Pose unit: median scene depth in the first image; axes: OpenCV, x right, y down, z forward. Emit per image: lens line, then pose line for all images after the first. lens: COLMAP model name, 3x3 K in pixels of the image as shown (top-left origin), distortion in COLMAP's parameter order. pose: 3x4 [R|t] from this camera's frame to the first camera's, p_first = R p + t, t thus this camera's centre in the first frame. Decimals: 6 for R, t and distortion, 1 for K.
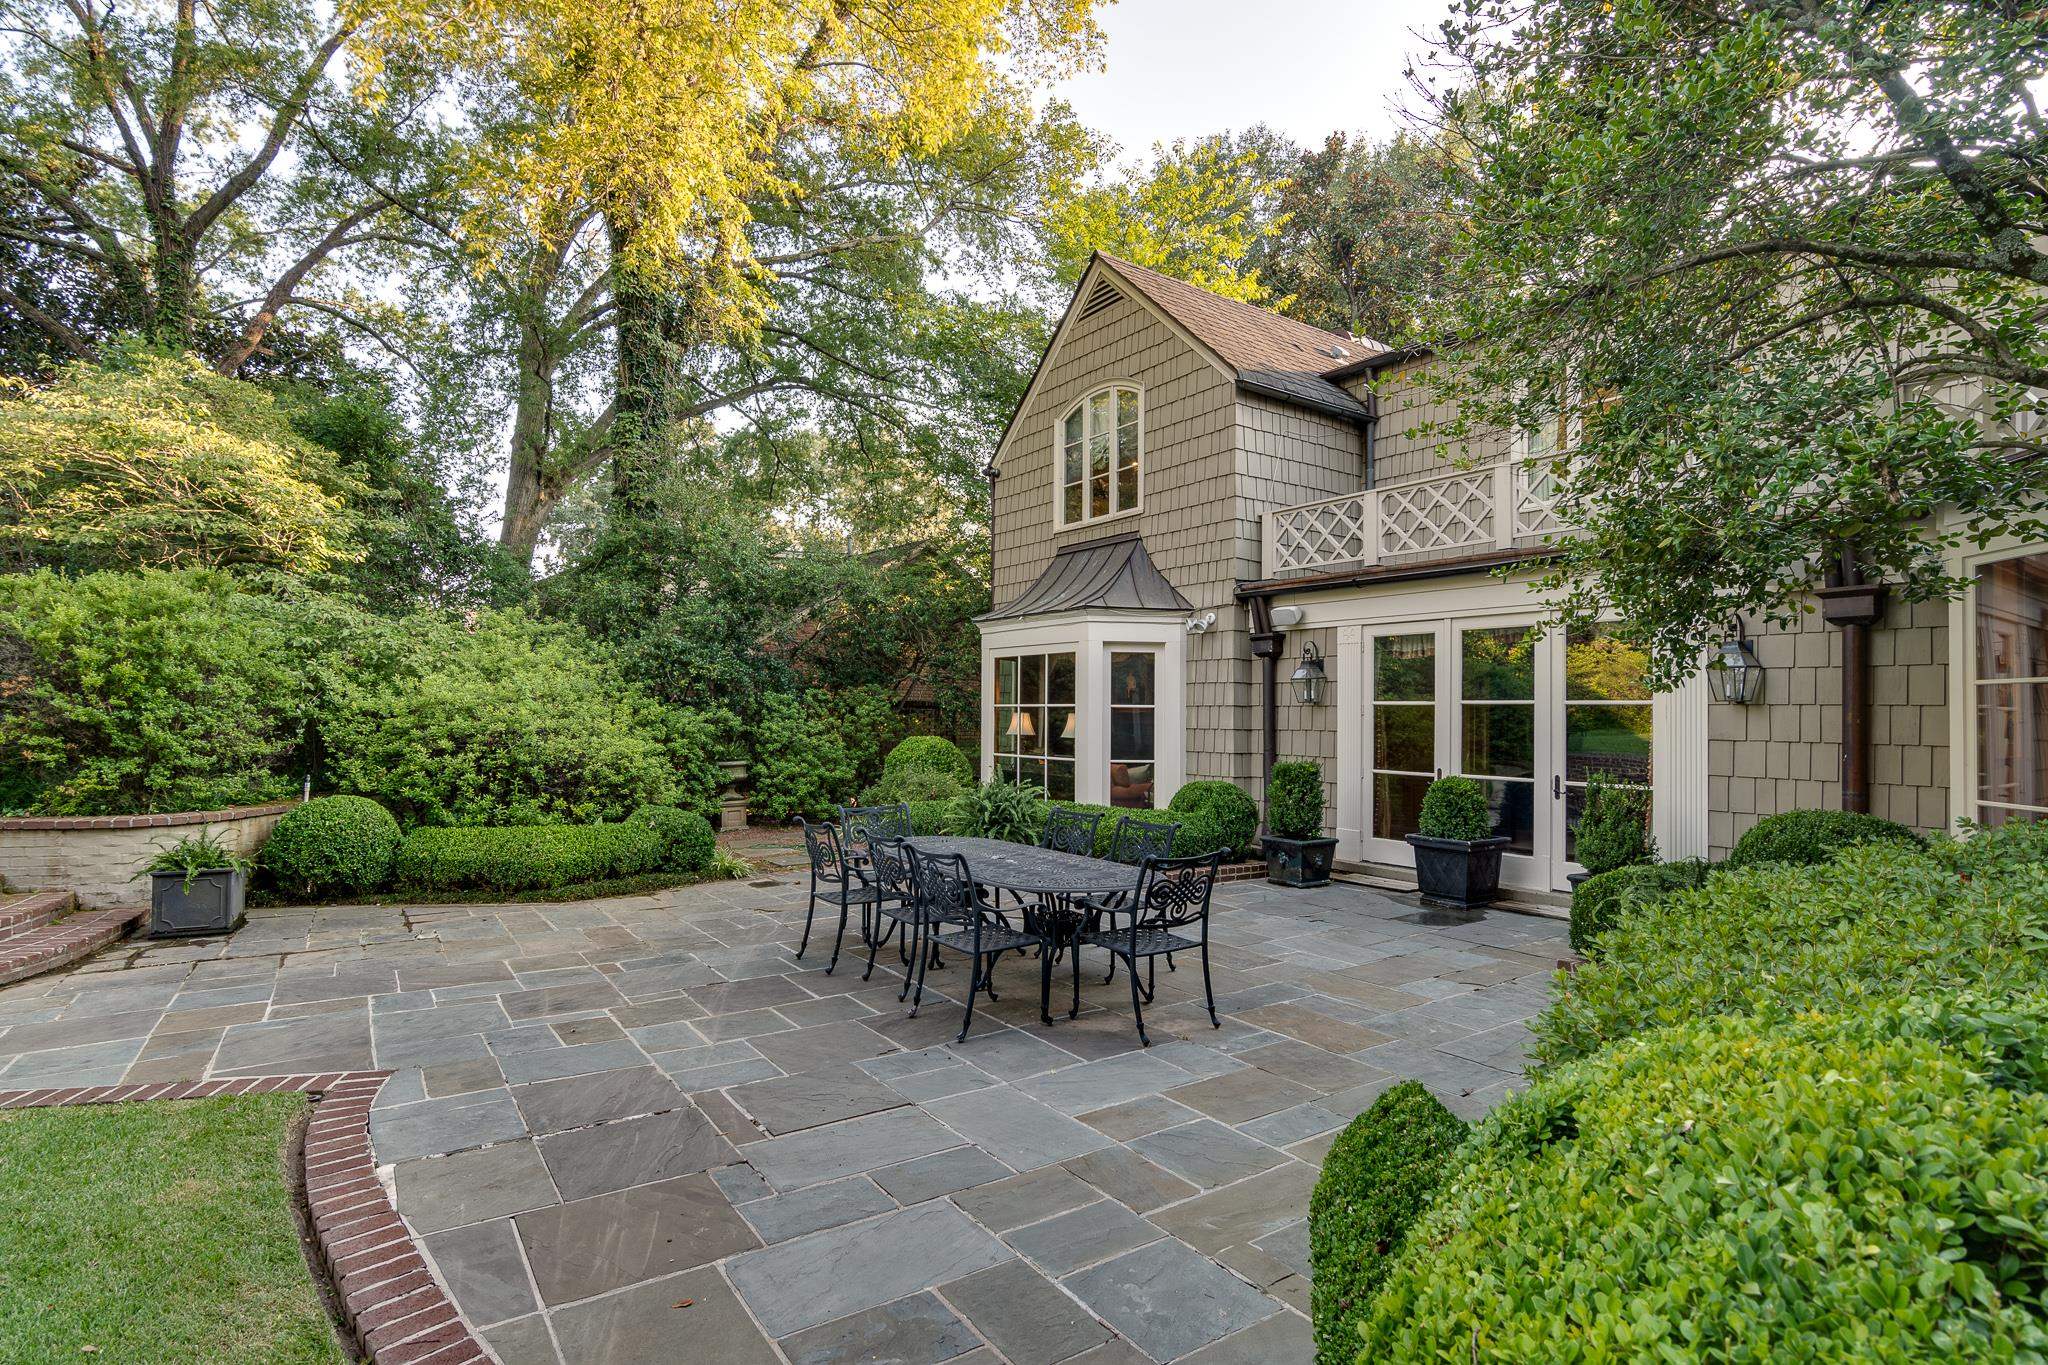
lens RADIAL K [[993.1, 0, 1006.3], [0, 993.1, 689.5], [0, 0, 1]] dist [0.001932, 0.000786]
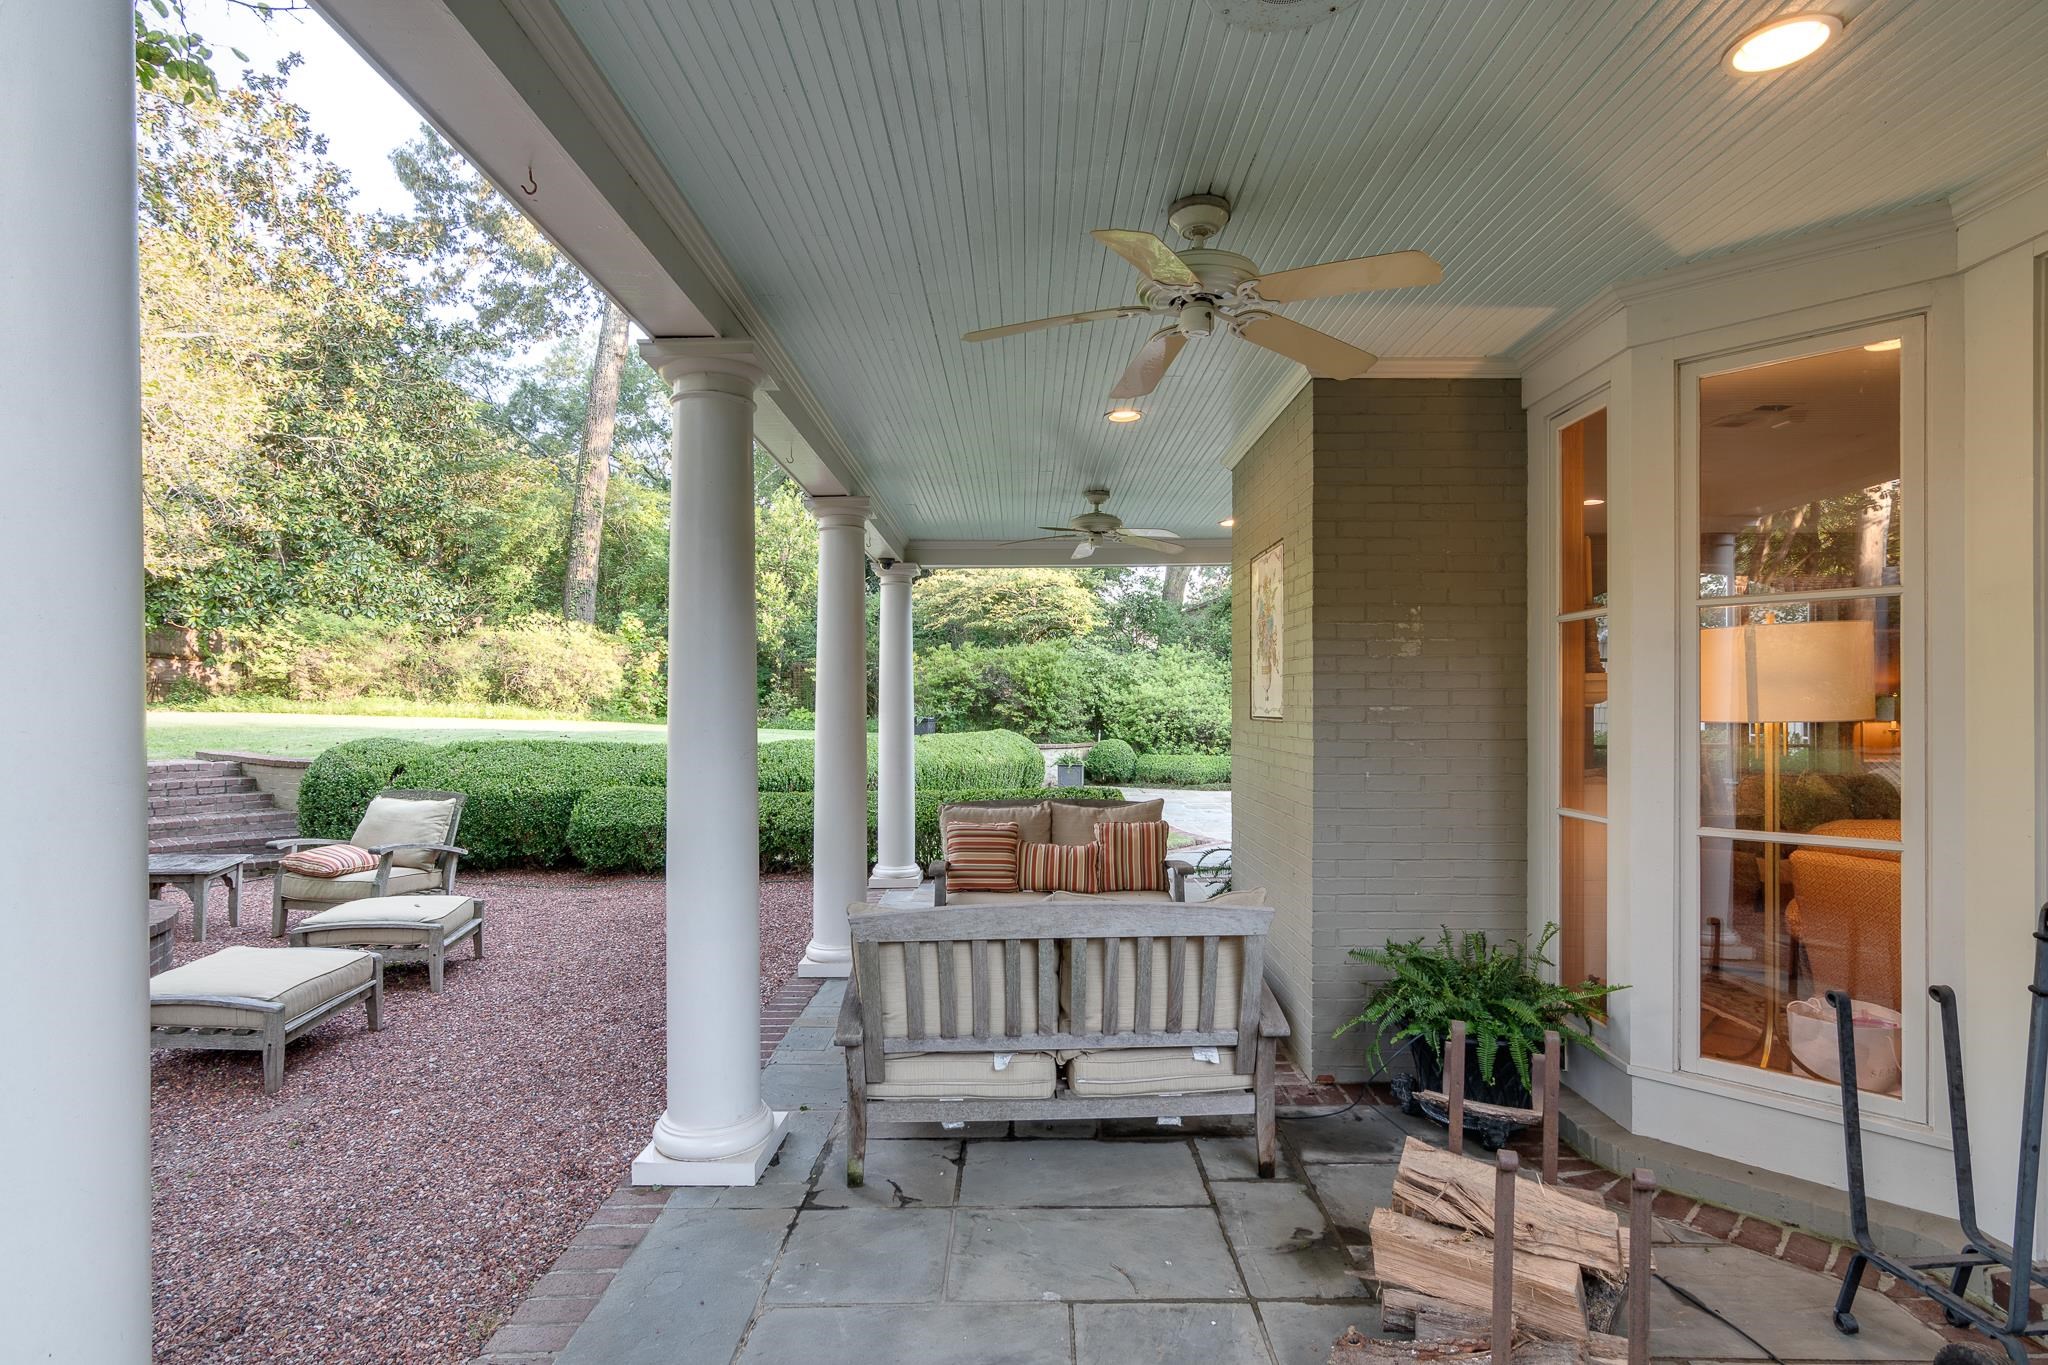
lens RADIAL K [[1000.7, 0, 1024.1], [0, 1000.7, 703.7], [0, 0, 1]] dist [0.001267, -0.000133]
pose [[0.825711, -0.011040, -0.563986, 0.422882], [0.022335, 0.999664, 0.013132, -0.007094], [0.563651, -0.023440, 0.825680, -0.936829]]
